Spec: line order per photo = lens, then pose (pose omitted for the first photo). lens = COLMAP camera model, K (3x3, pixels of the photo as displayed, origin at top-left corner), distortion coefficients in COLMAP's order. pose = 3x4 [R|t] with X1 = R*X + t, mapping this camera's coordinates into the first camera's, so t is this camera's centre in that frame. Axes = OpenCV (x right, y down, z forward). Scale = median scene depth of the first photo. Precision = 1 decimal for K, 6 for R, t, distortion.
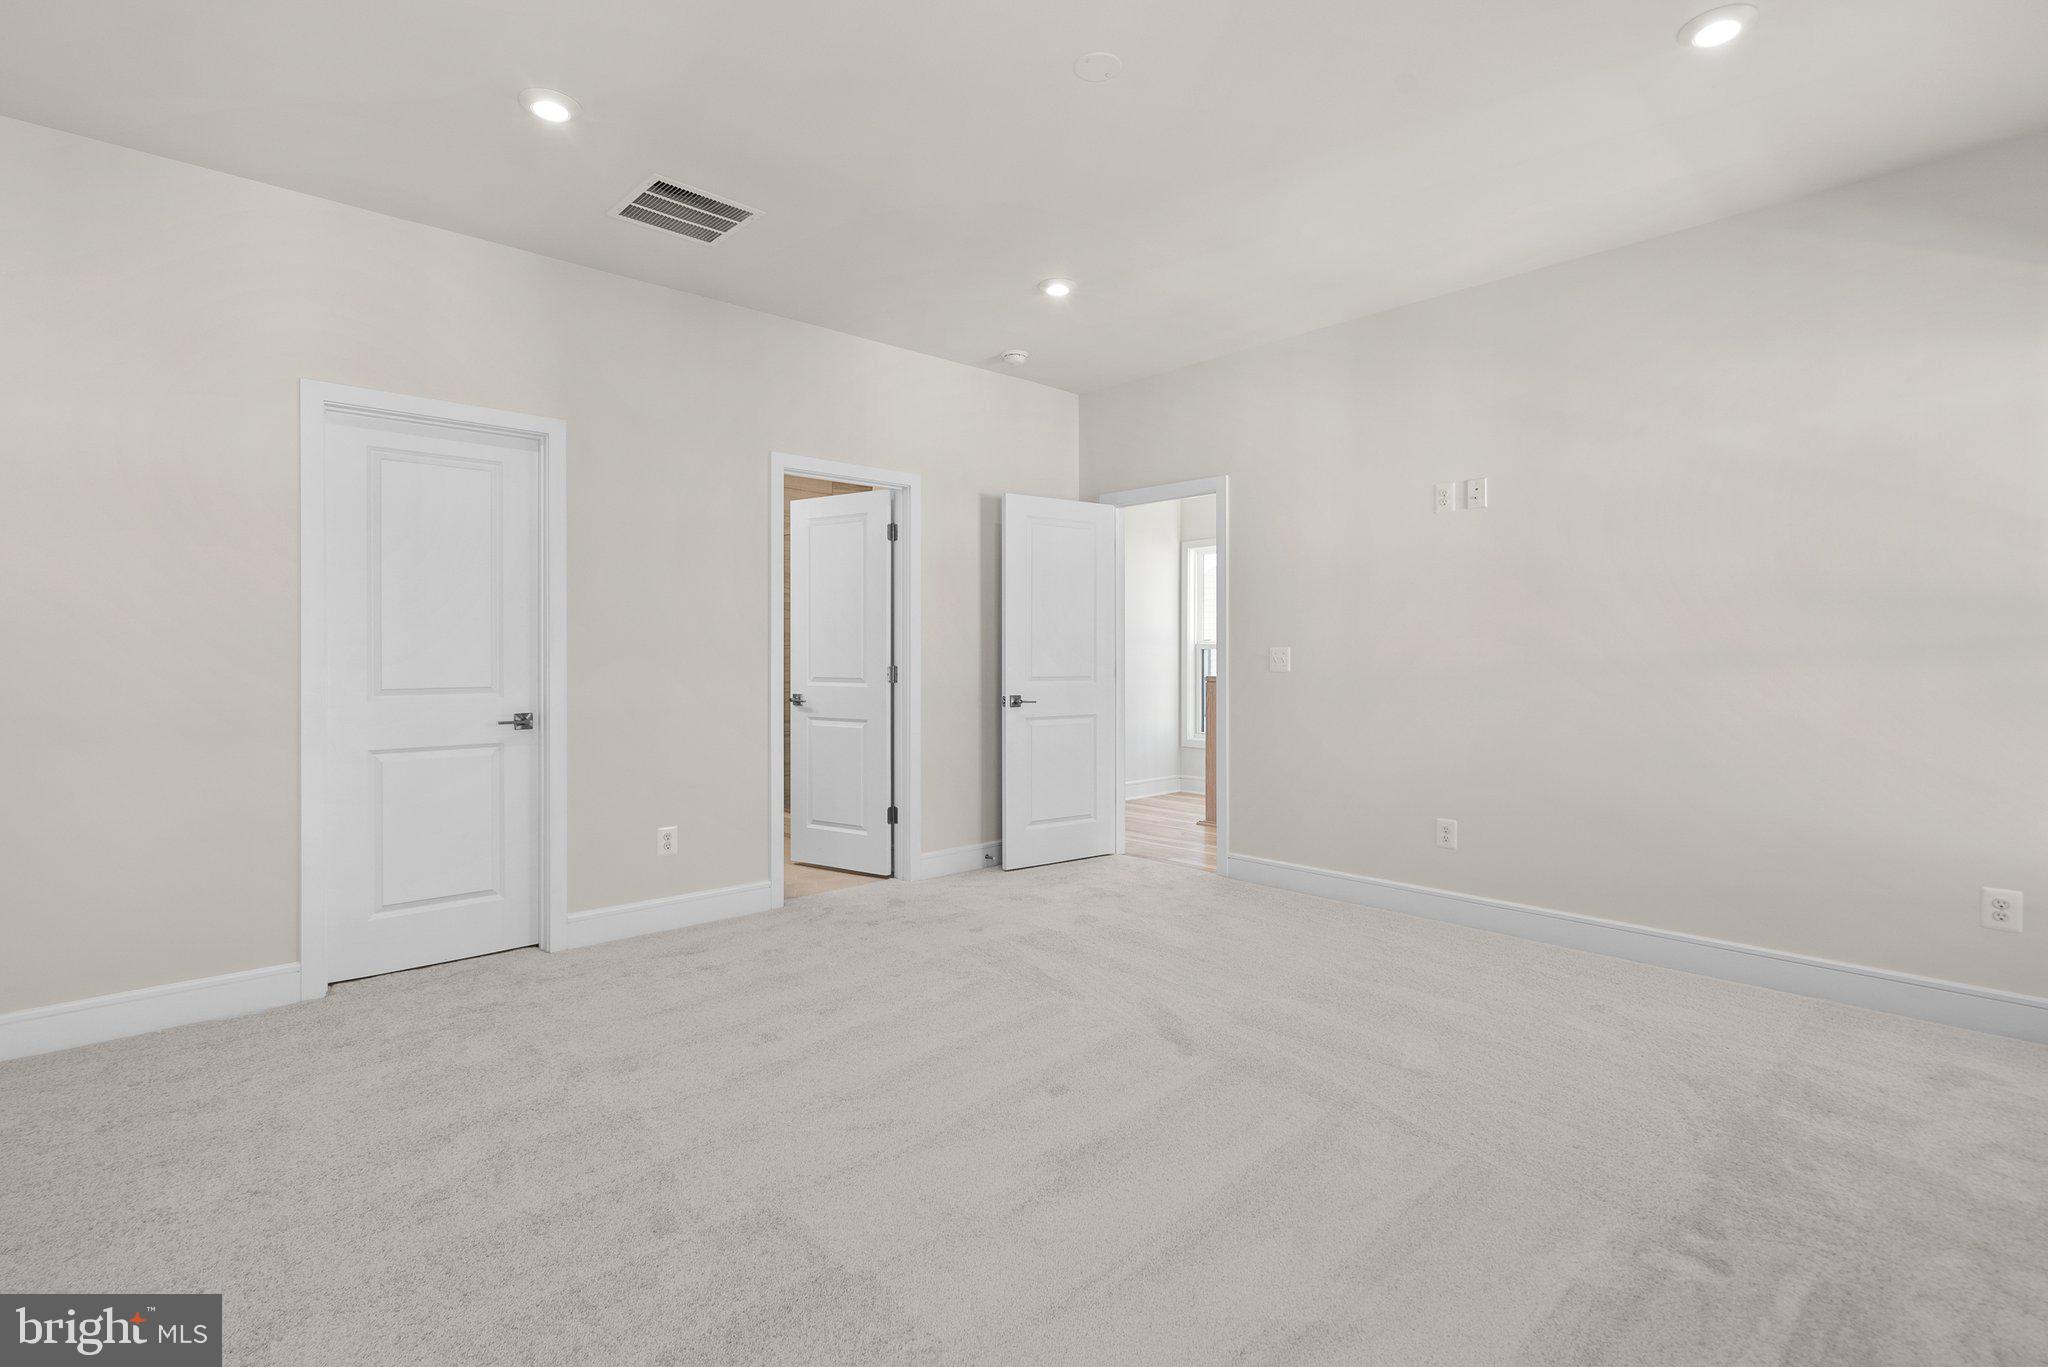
lens RADIAL K [[968.7, 0, 1022.9], [0, 968.7, 671.9], [0, 0, 1]] dist [0.002210, 0.000386]
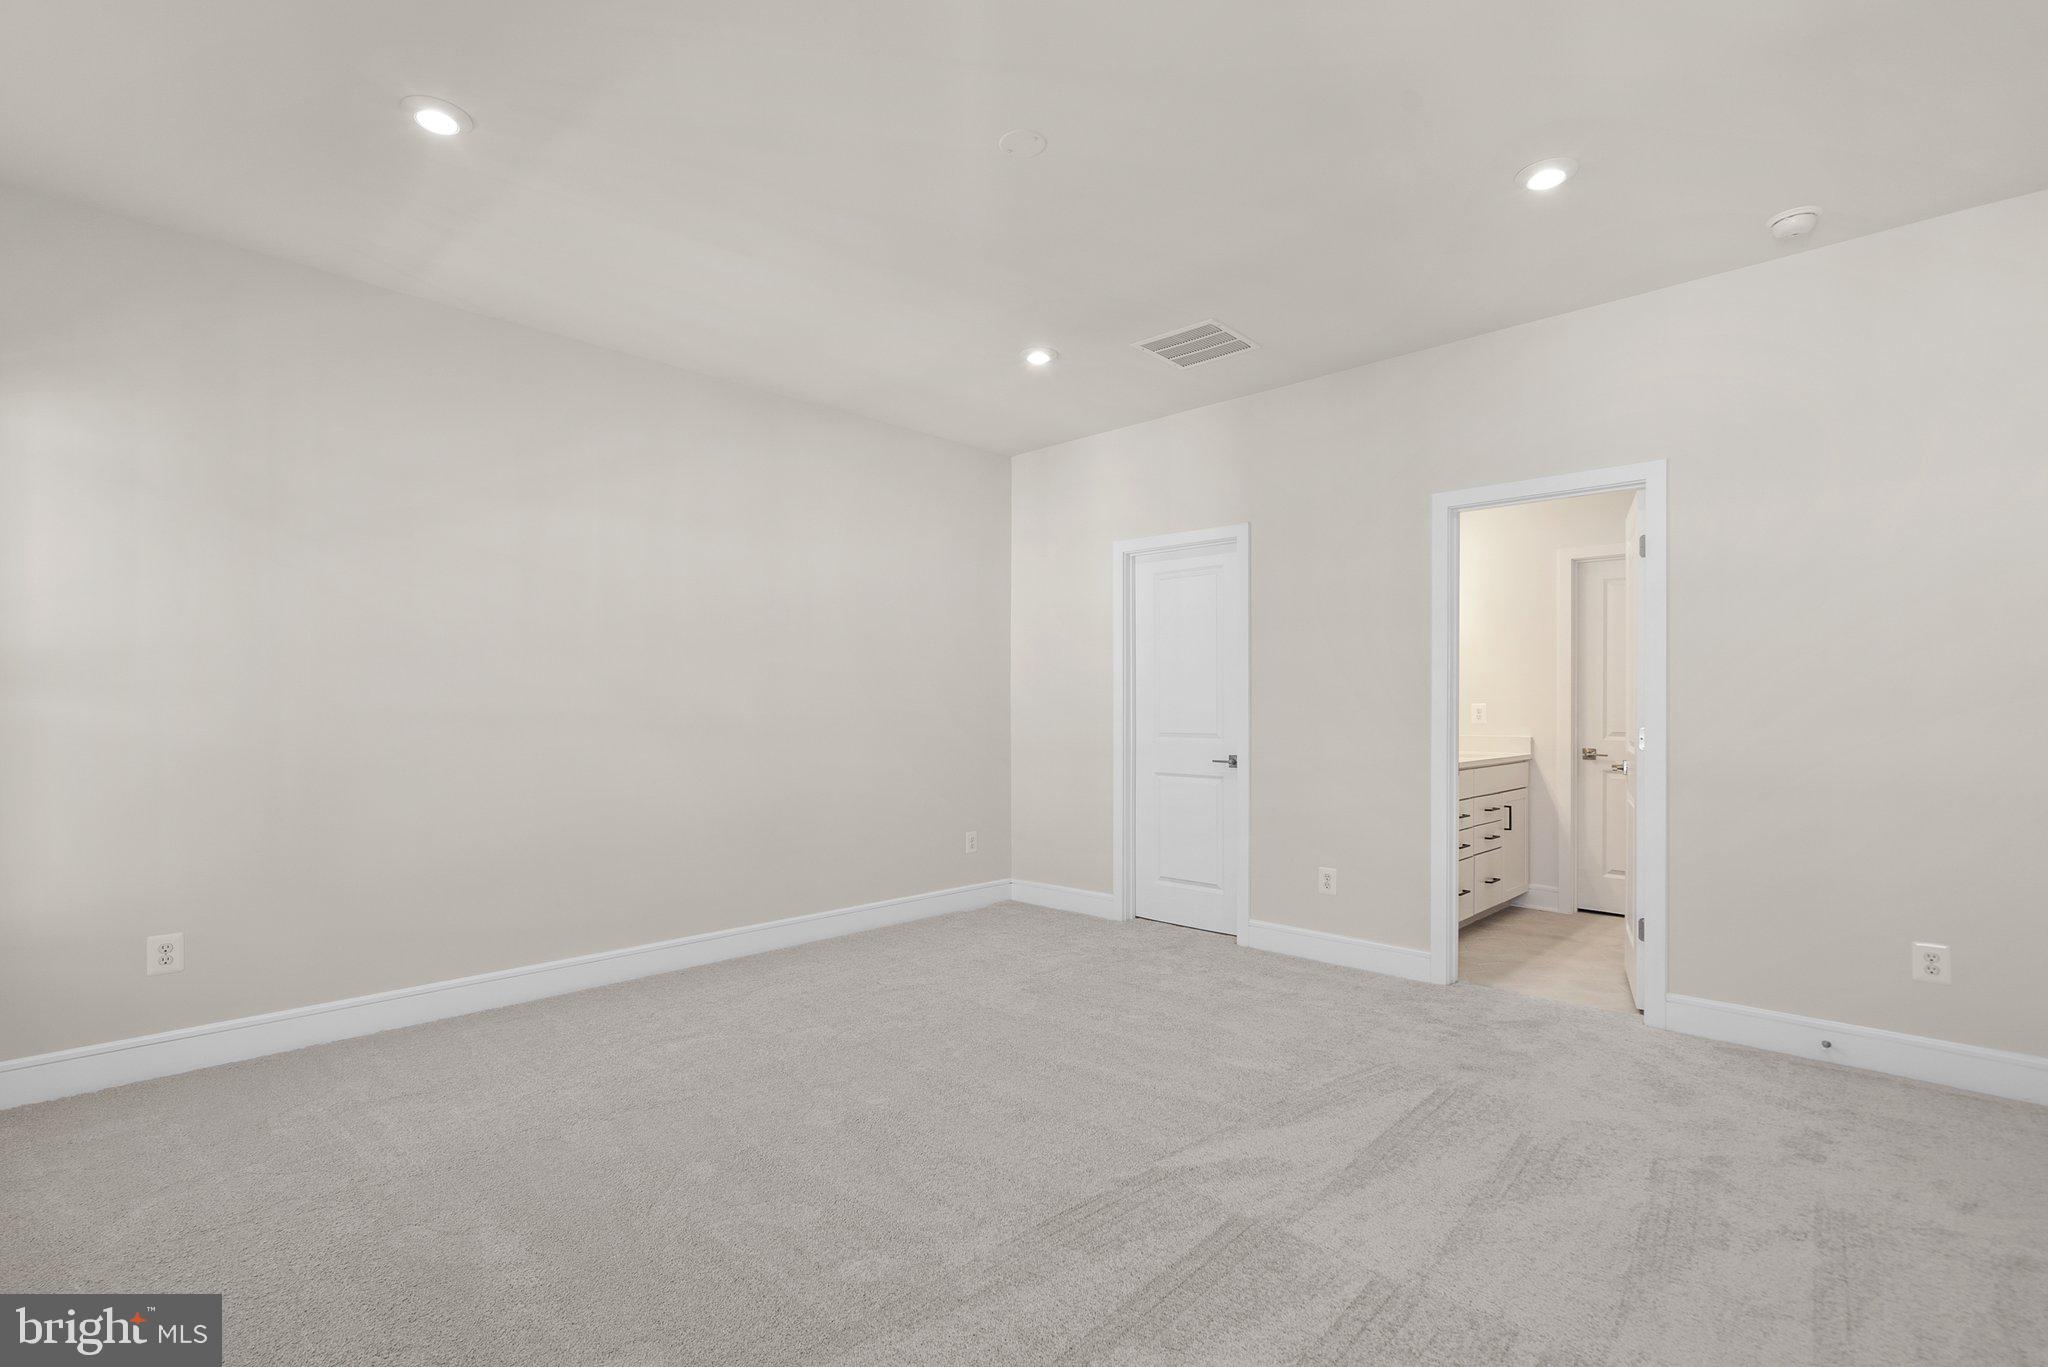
lens RADIAL K [[957.1, 0, 1023.2], [0, 957.1, 695.7], [0, 0, 1]] dist [-0.000773, 0.000388]
pose [[0.060982, -0.013167, -0.998052, 0.734109], [-0.020274, 0.999690, -0.014427, -0.011882], [0.997933, 0.021114, 0.060696, 0.630230]]
